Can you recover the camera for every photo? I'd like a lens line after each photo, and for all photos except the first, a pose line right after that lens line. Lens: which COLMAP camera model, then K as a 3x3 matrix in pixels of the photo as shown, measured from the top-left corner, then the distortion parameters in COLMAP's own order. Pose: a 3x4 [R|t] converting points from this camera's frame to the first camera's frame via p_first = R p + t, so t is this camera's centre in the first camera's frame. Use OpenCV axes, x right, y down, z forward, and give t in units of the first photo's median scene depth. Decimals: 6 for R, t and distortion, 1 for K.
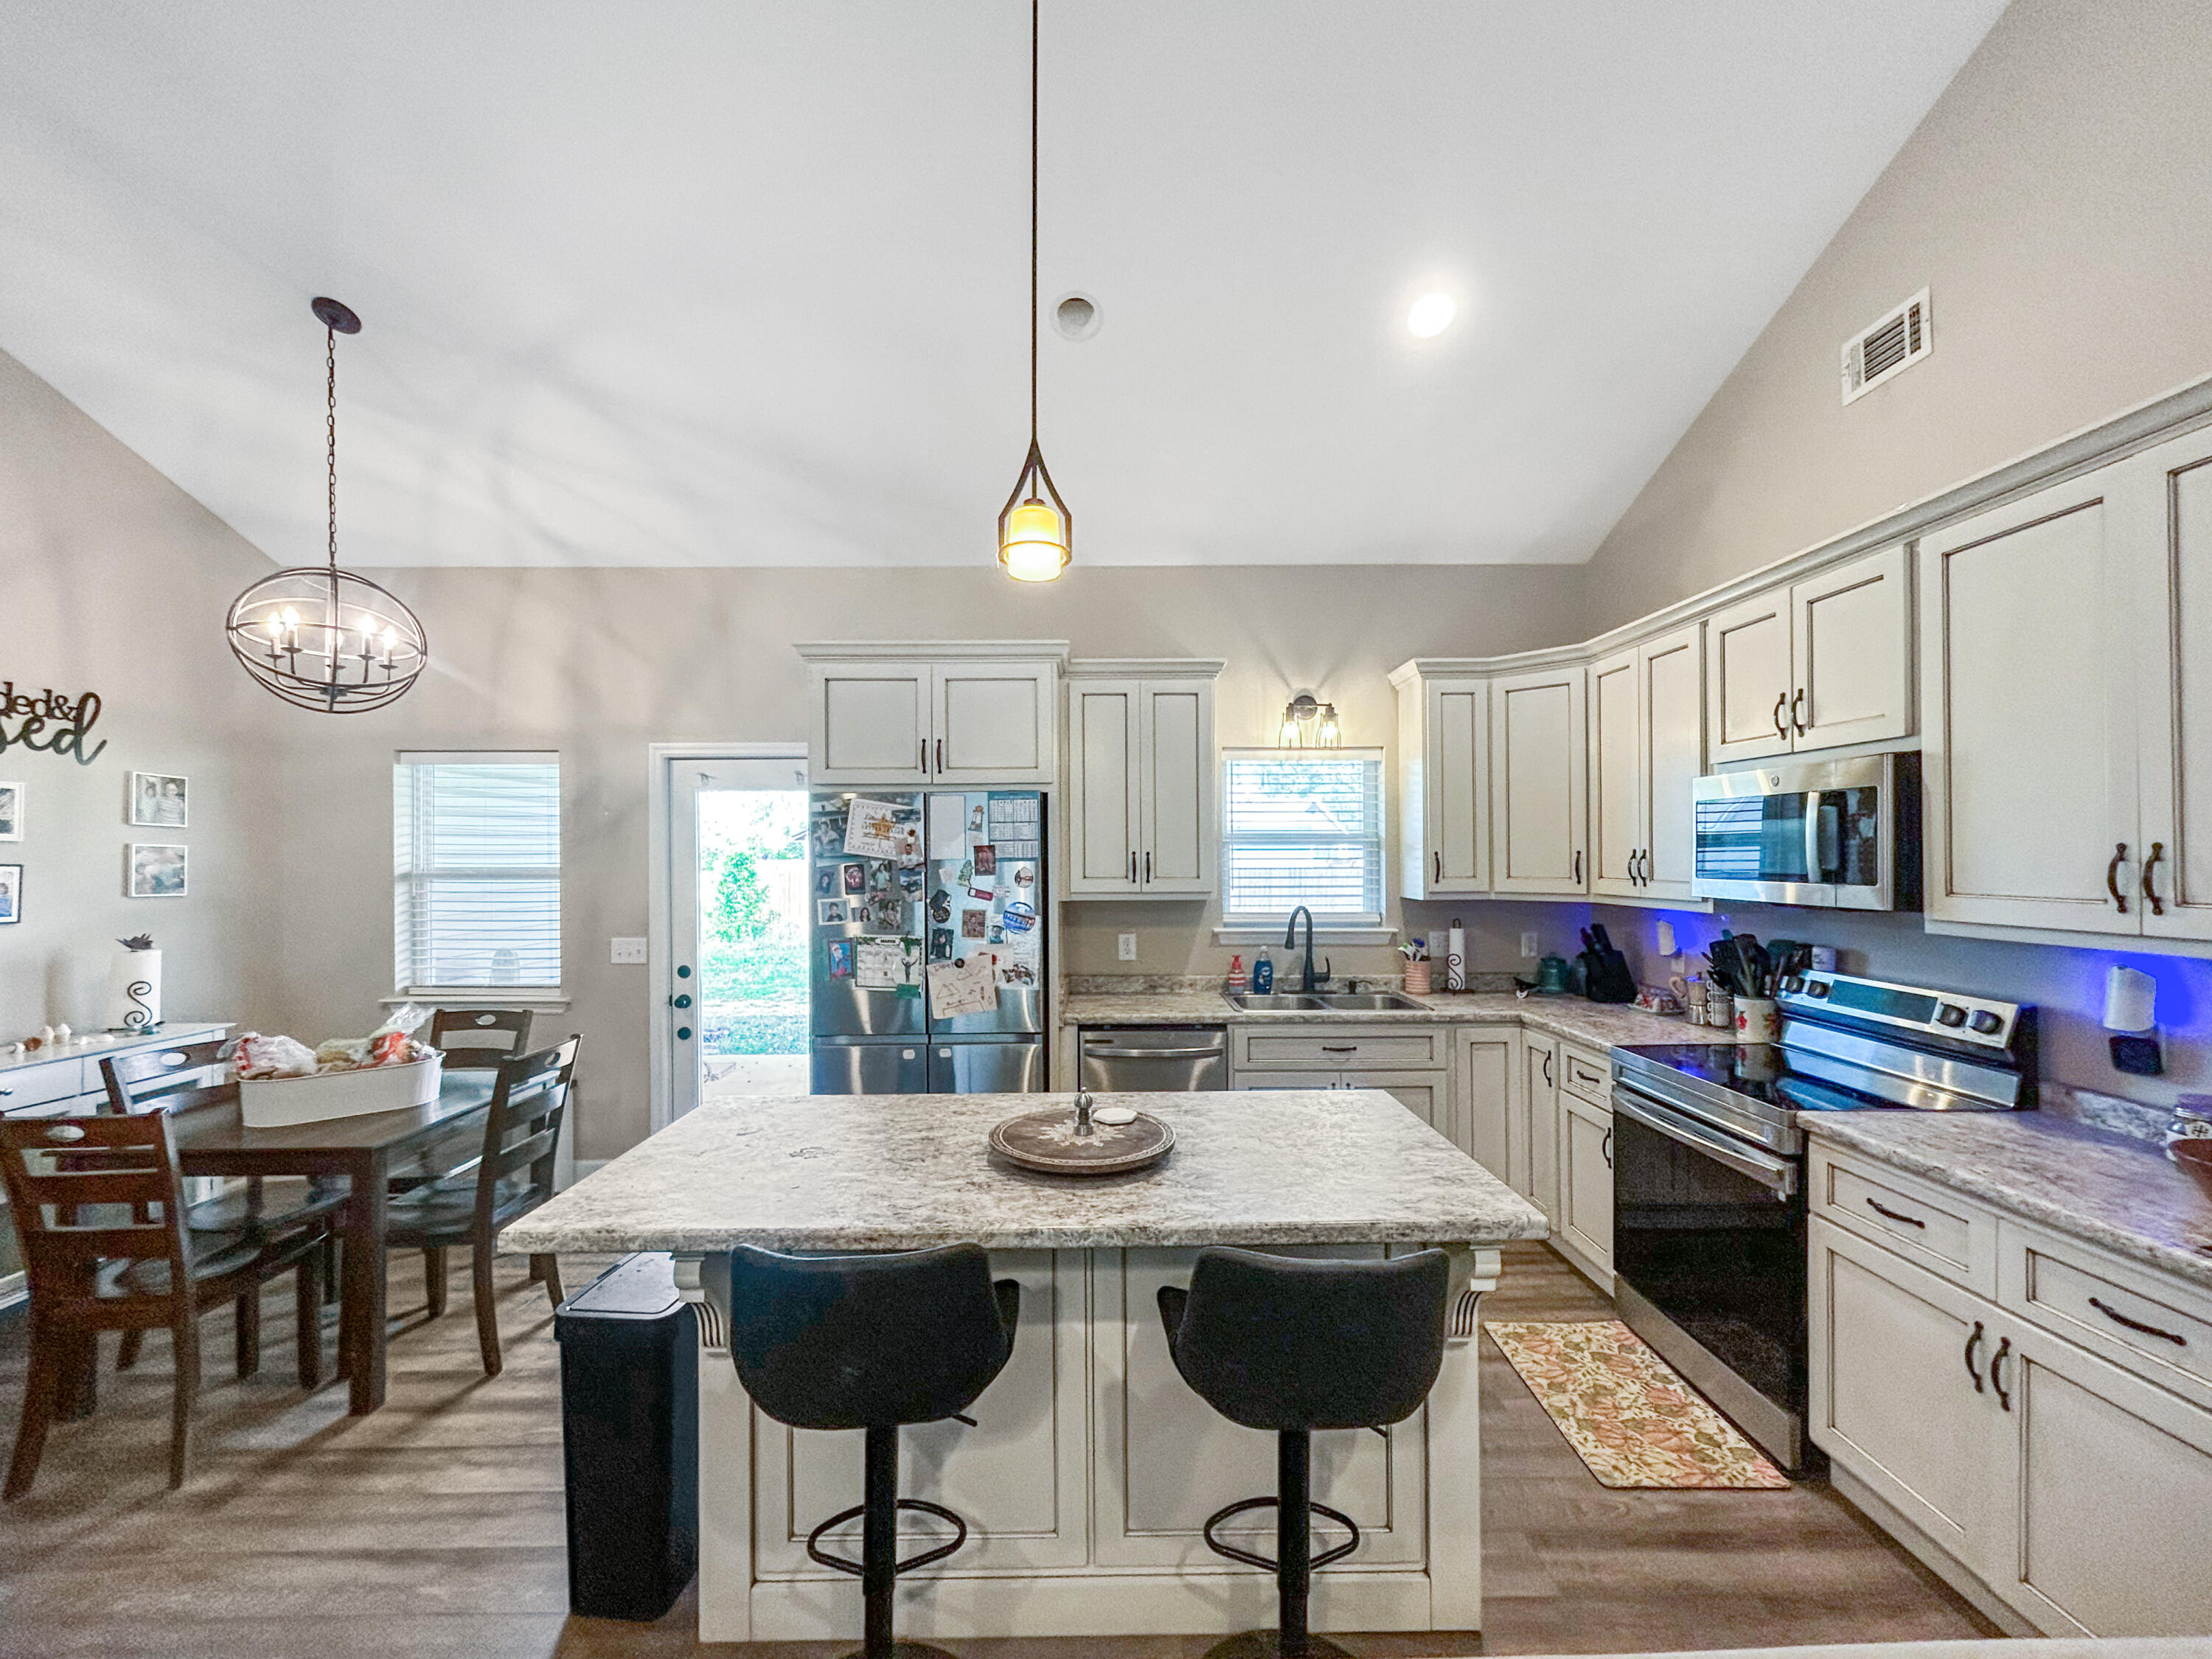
lens RADIAL K [[888.8, 0, 1116.1], [0, 888.8, 844.7], [0, 0, 1]] dist [-0.001512, -0.000029]
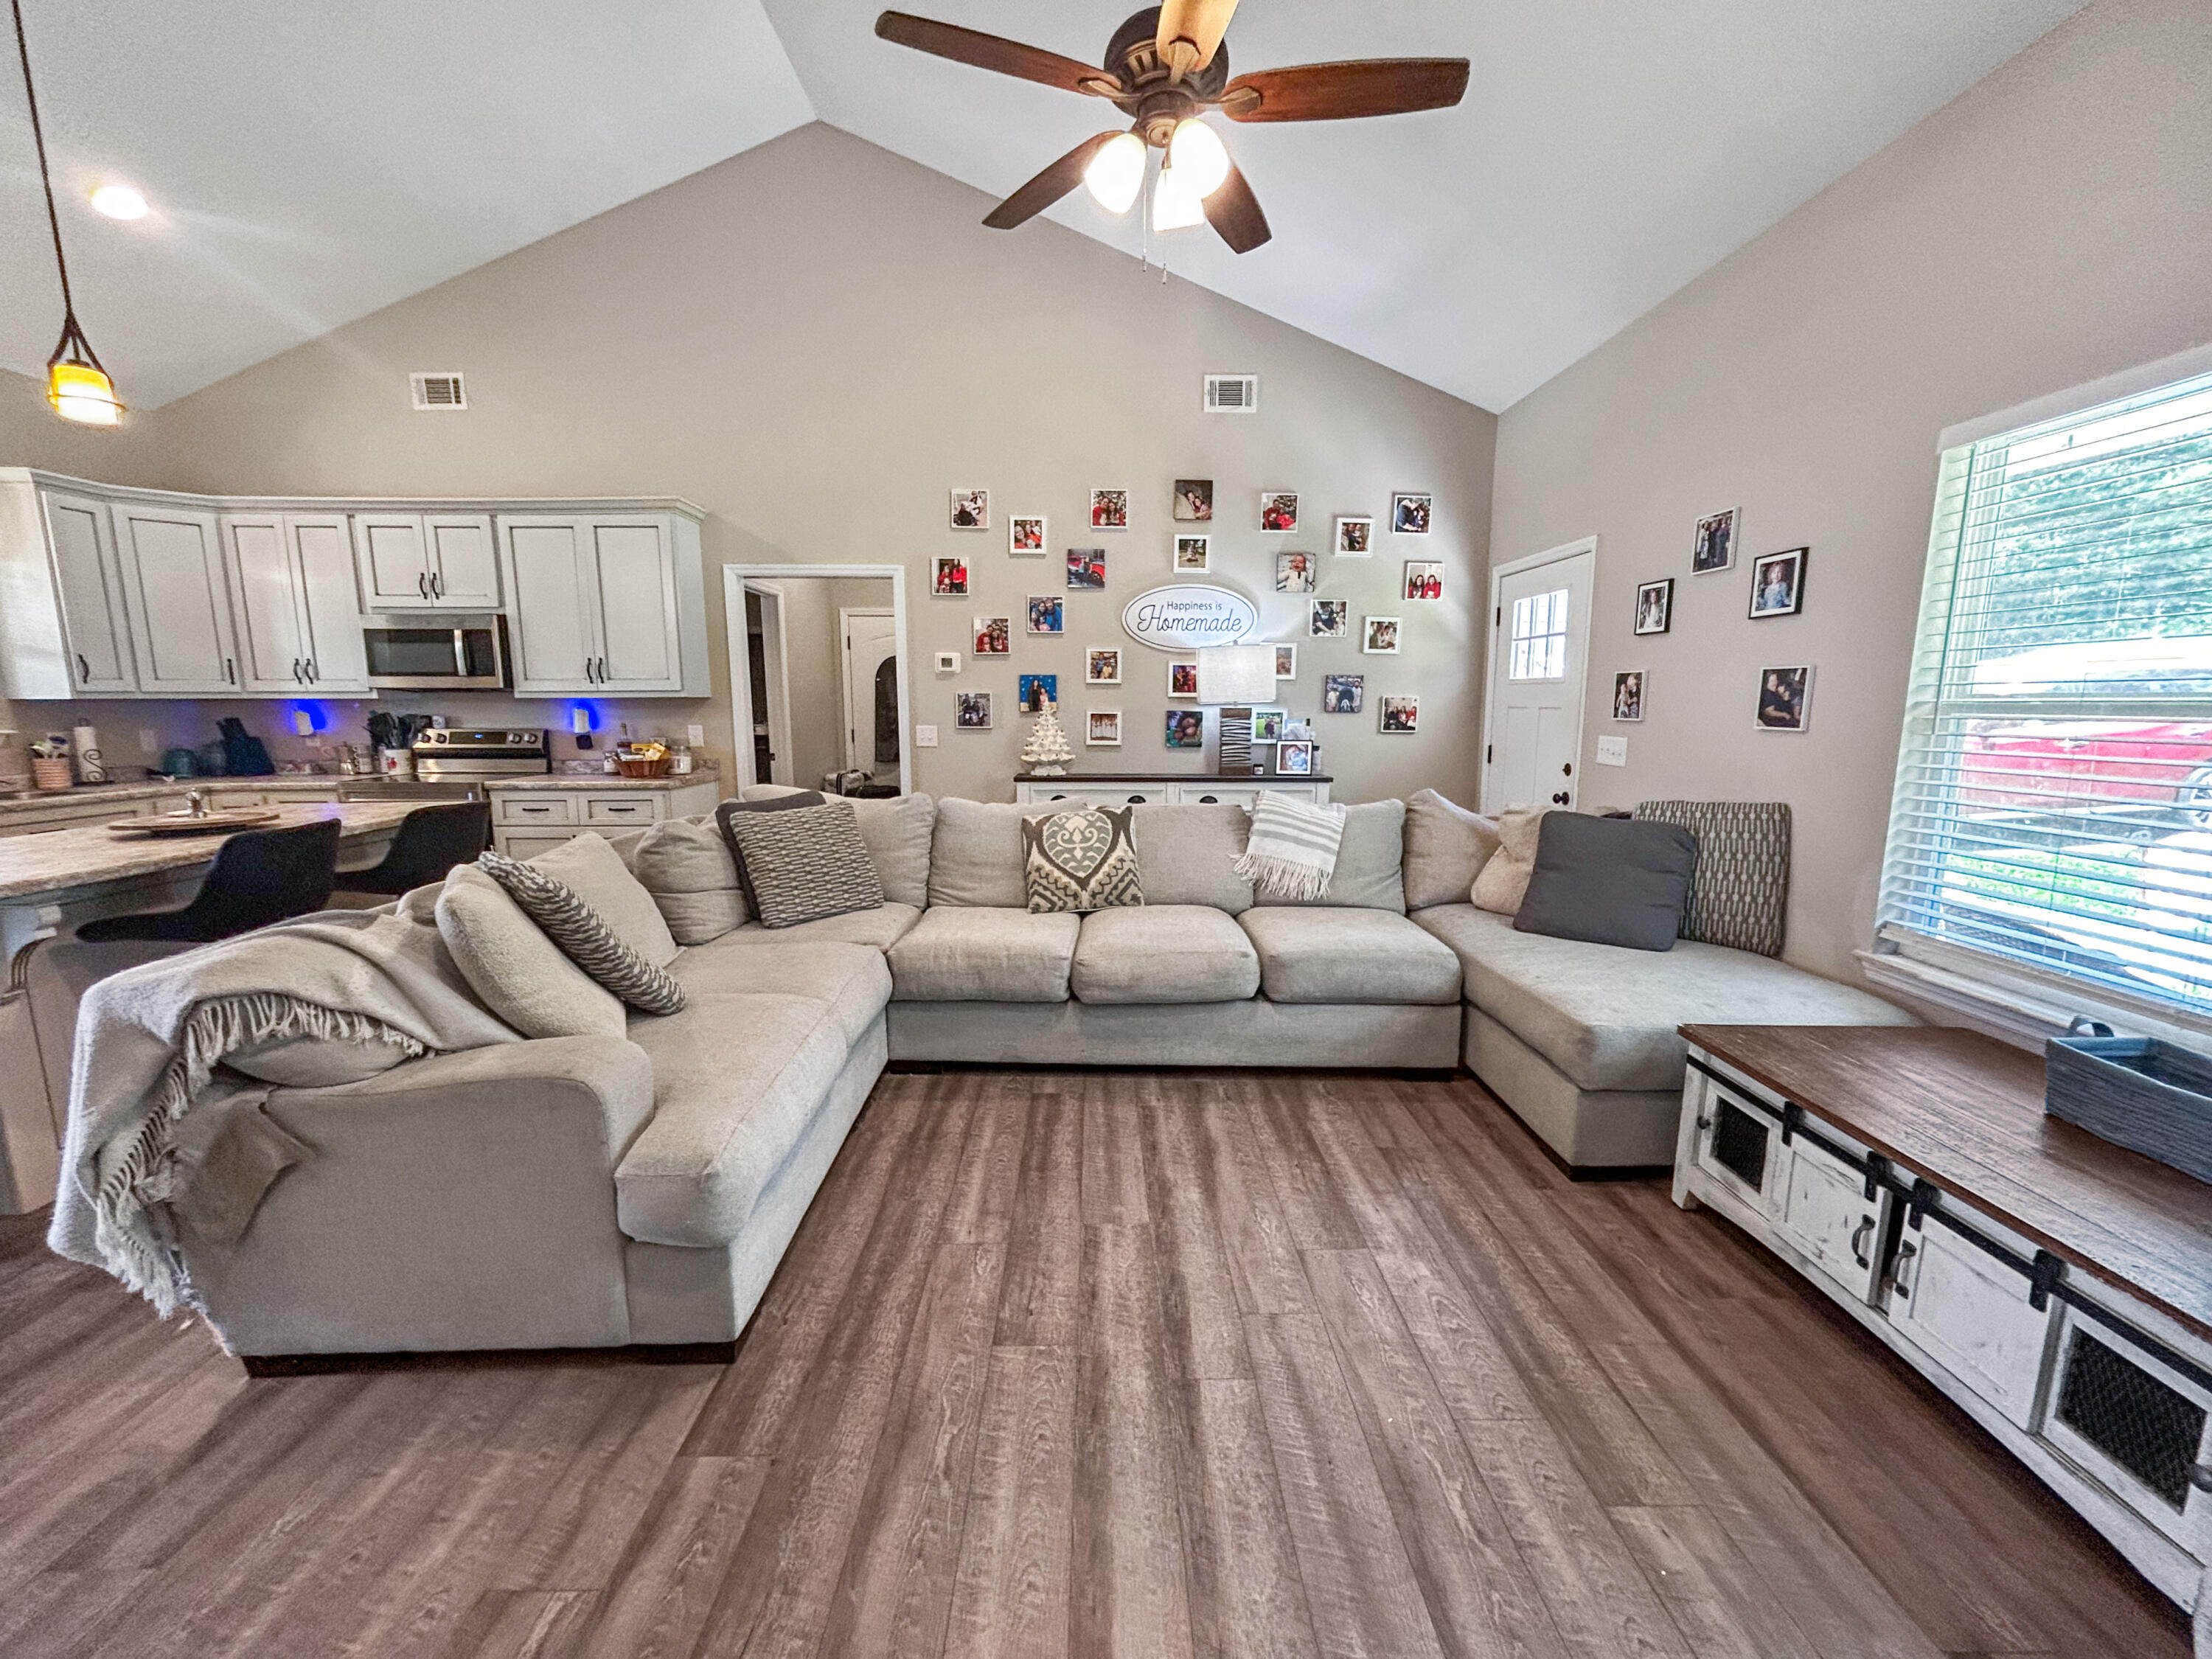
lens RADIAL K [[888.8, 0, 1116.1], [0, 888.8, 844.7], [0, 0, 1]] dist [-0.001512, -0.000029]
pose [[-0.013690, -0.156264, 0.987620, -1.195787], [-0.009747, 0.987687, 0.156140, 0.086087], [-0.999859, -0.007489, -0.015044, -0.426250]]
